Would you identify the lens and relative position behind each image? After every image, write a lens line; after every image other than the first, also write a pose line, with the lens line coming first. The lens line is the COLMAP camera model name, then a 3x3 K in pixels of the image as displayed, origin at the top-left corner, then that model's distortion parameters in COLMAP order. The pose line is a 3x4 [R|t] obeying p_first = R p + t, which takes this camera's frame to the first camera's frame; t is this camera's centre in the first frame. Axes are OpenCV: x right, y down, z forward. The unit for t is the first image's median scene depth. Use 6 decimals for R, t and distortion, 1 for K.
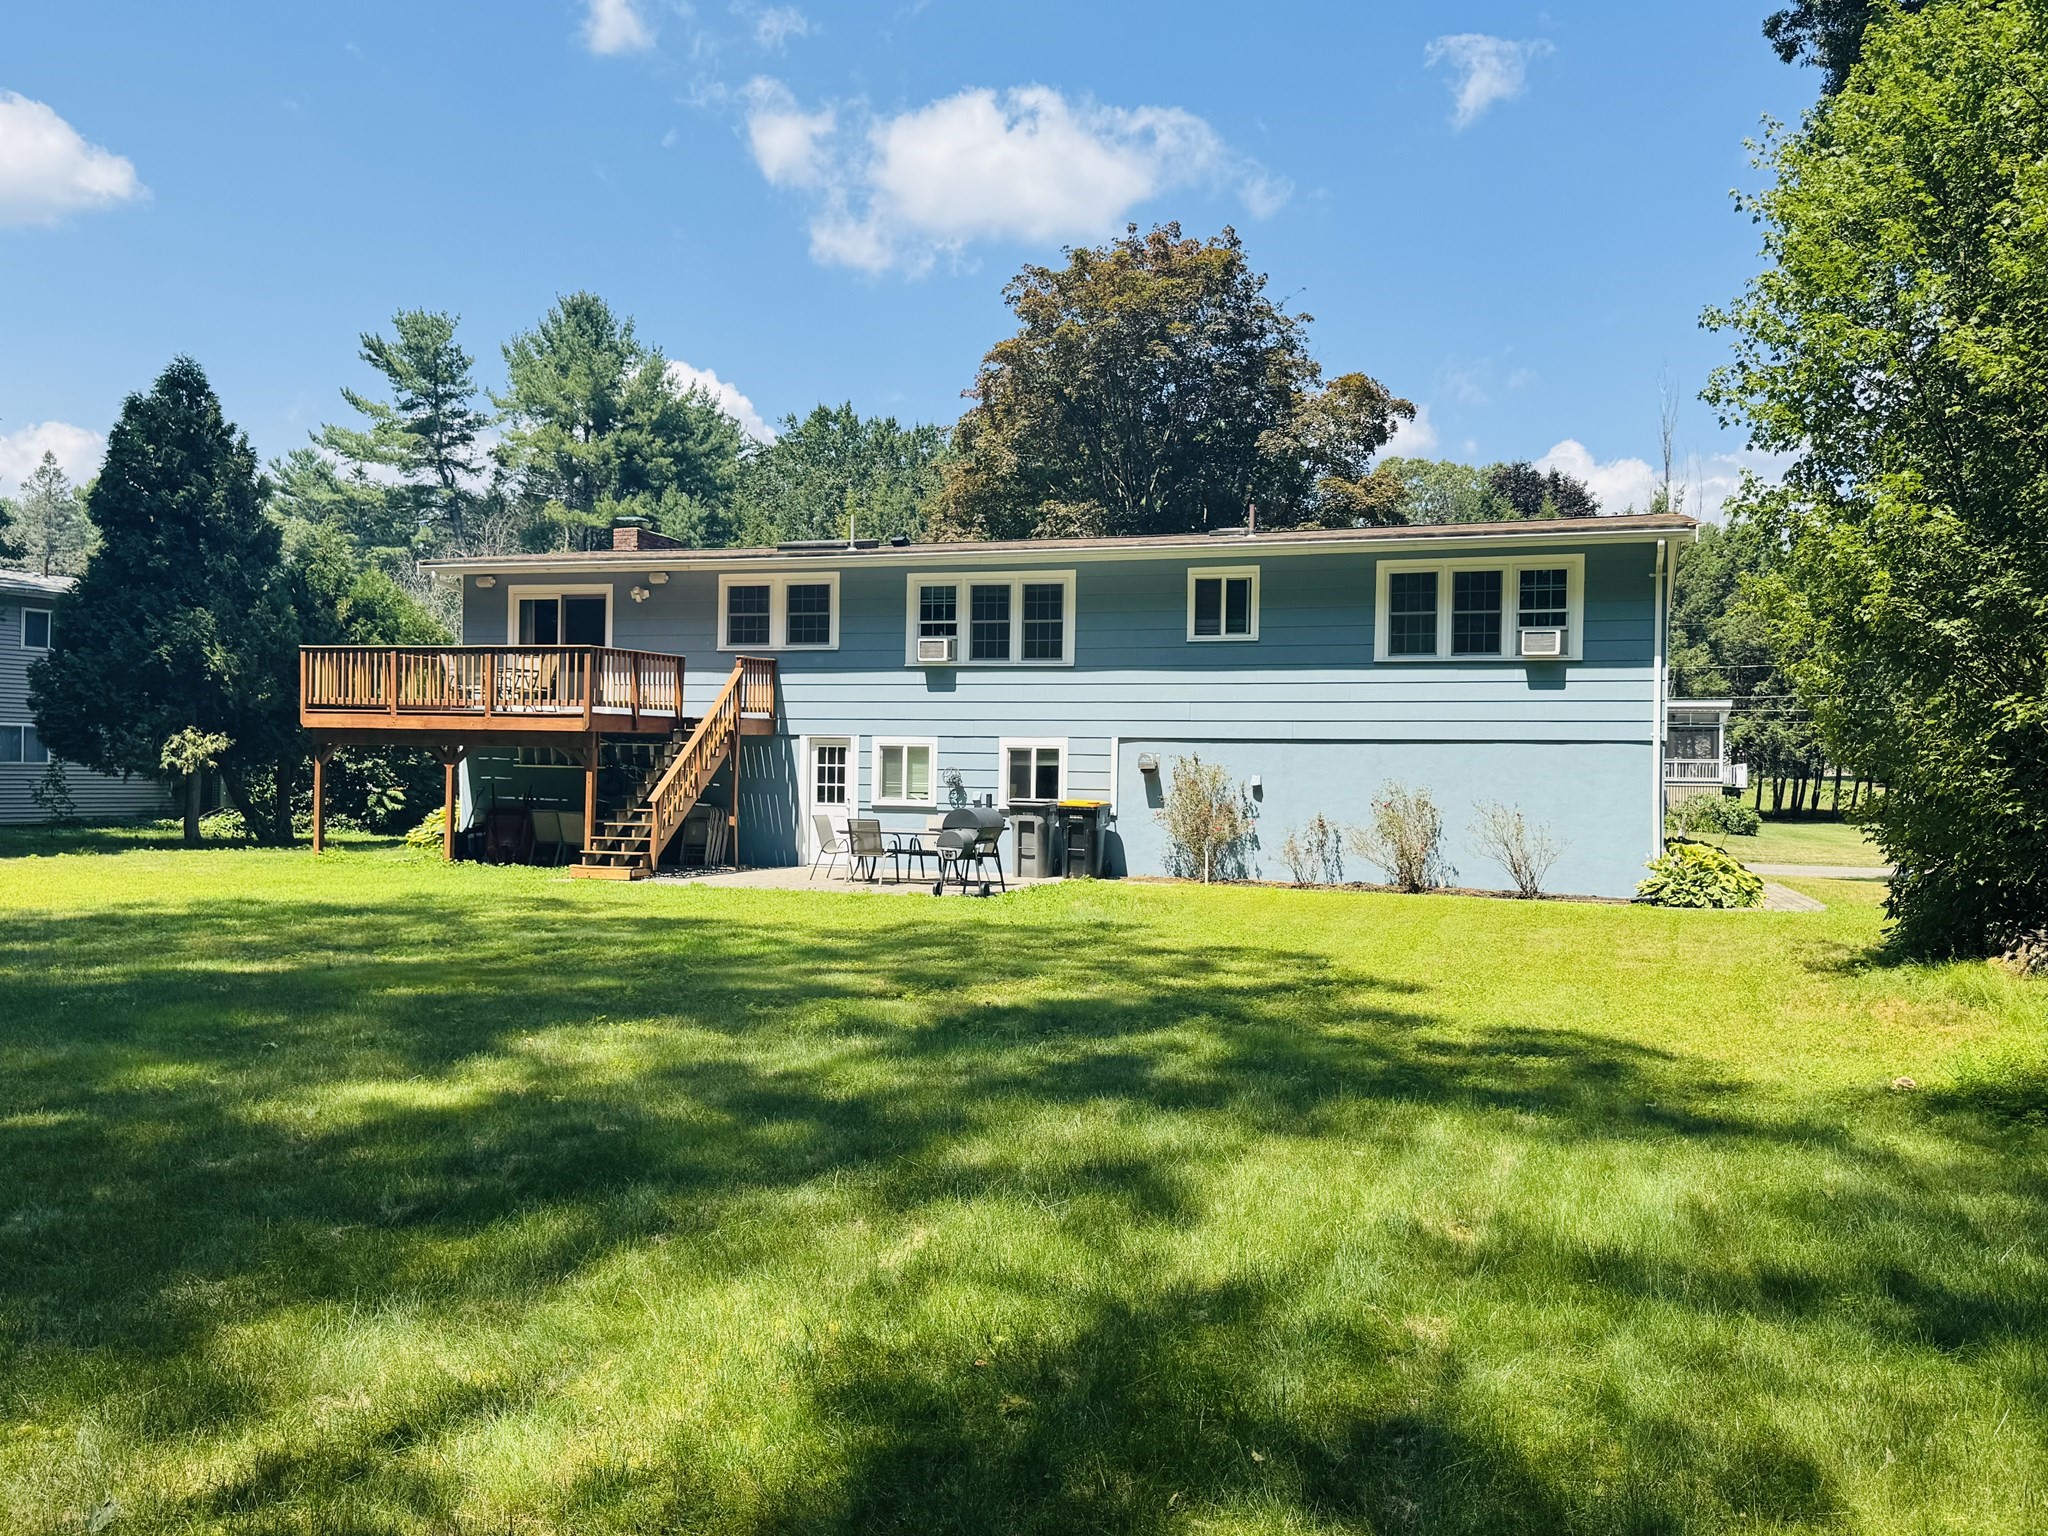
lens RADIAL K [[1729.0, 0, 1018.2], [0, 1729.0, 786.7], [0, 0, 1]] dist [0.033946, -0.057723]
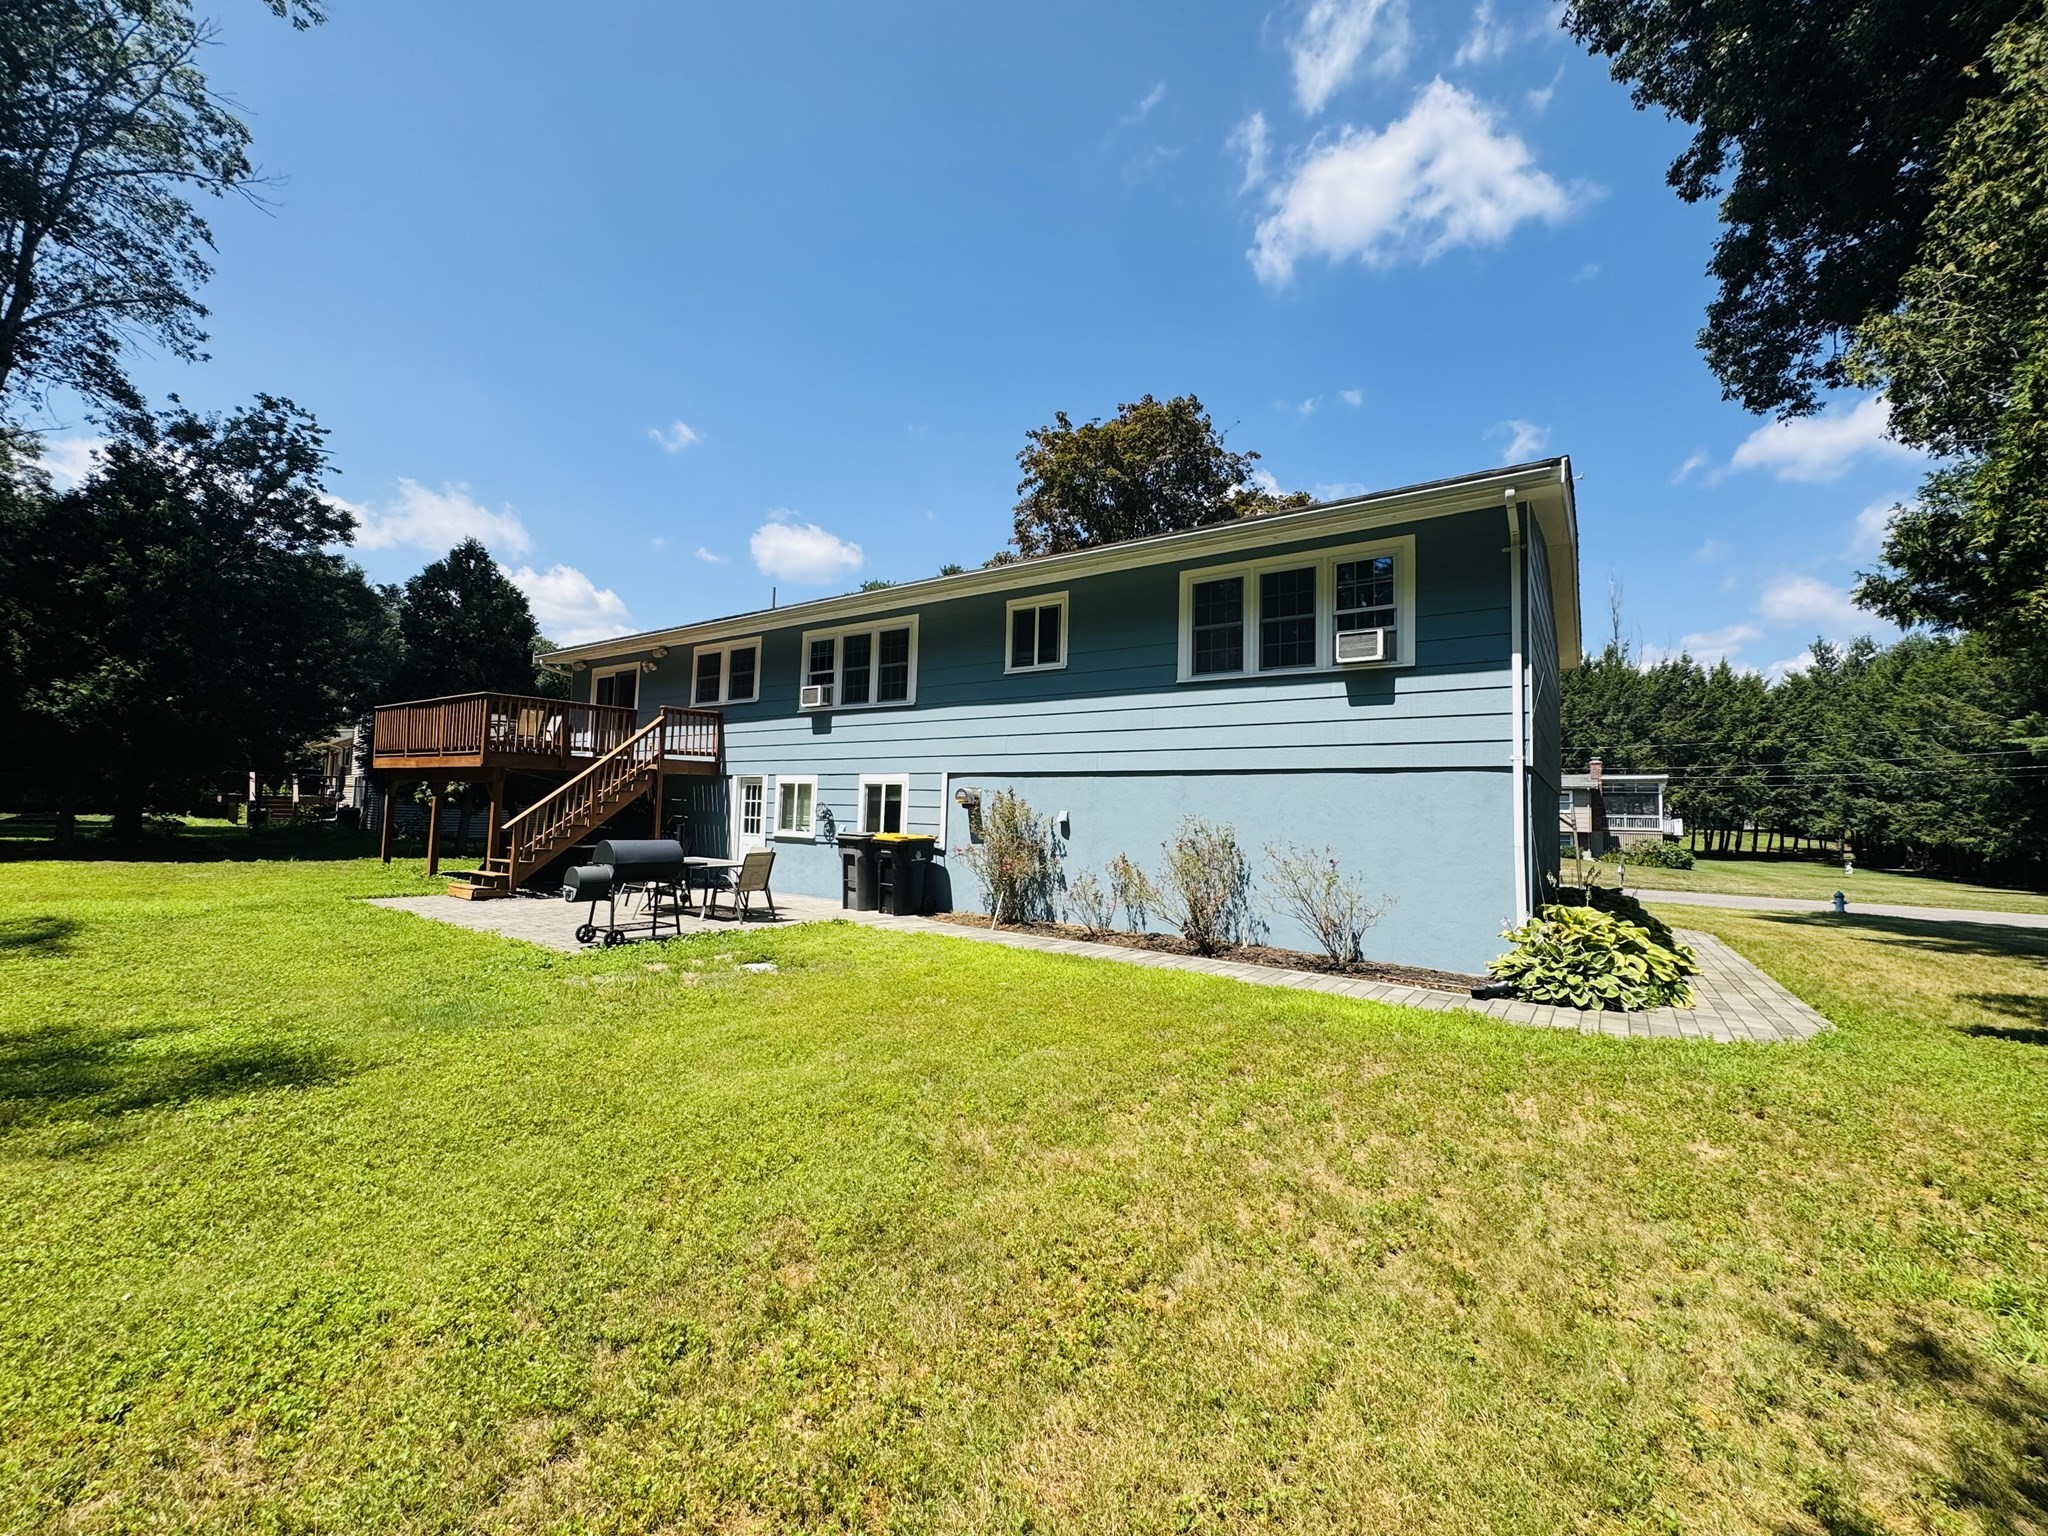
lens RADIAL K [[817.4, 0, 1055.8], [0, 817.4, 770.6], [0, 0, 1]] dist [-0.002562, 0.000673]
pose [[0.966340, -0.004177, -0.257234, 0.239066], [-0.014001, 0.997533, -0.068796, 0.002177], [0.256886, 0.070082, 0.963897, 0.548819]]
